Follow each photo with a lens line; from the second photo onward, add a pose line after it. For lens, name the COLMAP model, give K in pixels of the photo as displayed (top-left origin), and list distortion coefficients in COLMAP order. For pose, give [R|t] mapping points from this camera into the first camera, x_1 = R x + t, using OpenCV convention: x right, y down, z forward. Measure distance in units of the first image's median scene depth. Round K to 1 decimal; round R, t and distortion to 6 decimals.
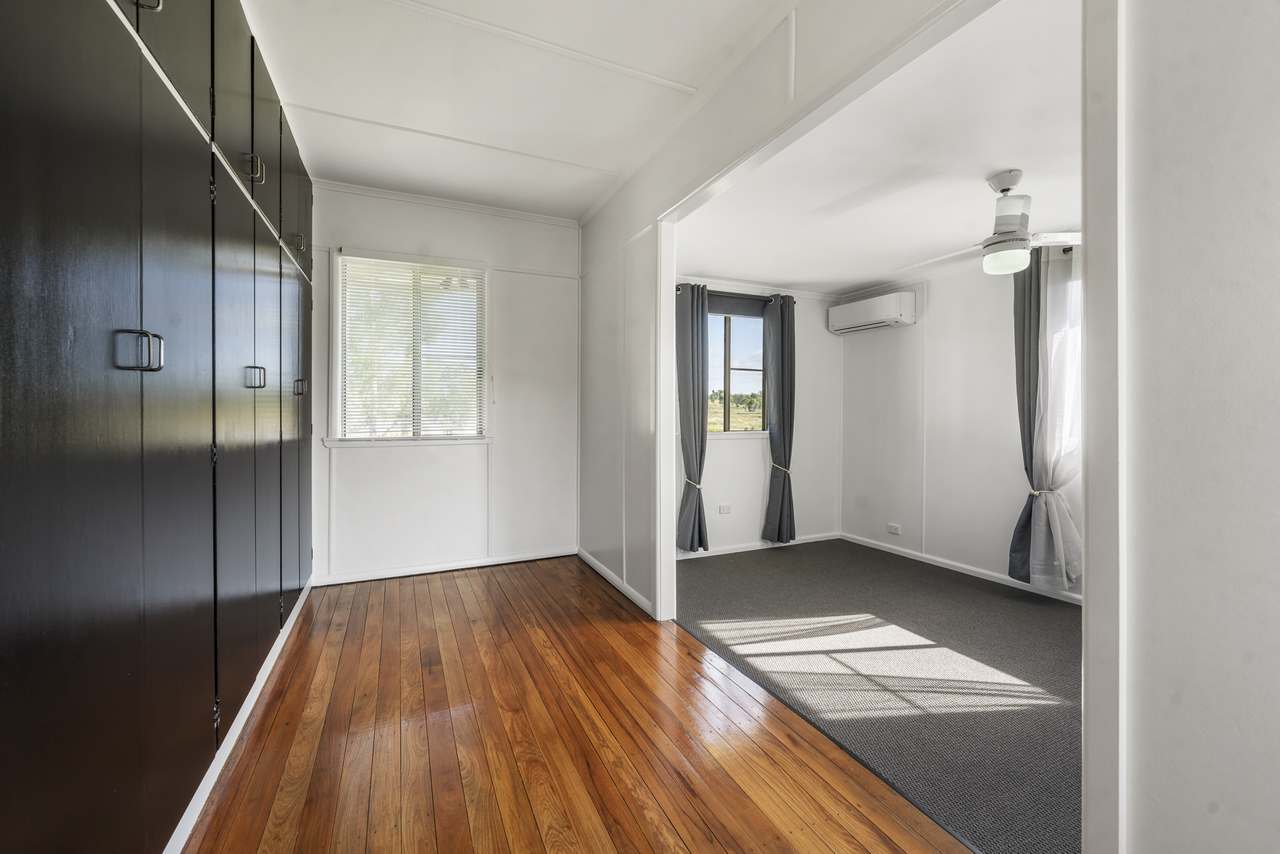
lens RADIAL K [[520.2, 0, 642.0], [0, 520.2, 414.5], [0, 0, 1]] dist [0.001851, 0.000056]
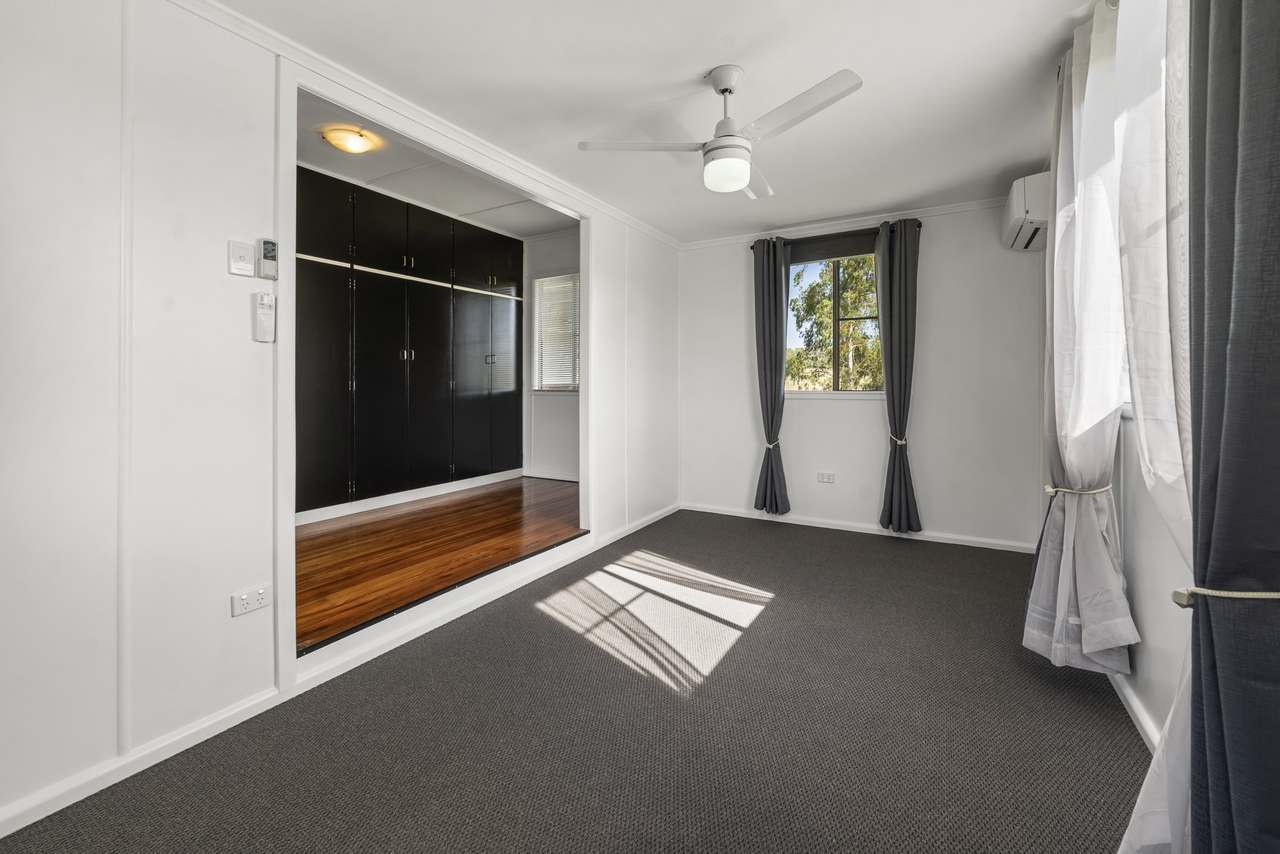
lens RADIAL K [[521.8, 0, 640.6], [0, 521.8, 386.8], [0, 0, 1]] dist [-0.020831, 0.000014]
pose [[0.577945, -0.005687, -0.816056, 1.088406], [-0.011178, 0.999827, -0.014883, 0.065571], [0.815999, 0.017723, 0.577781, 0.356803]]
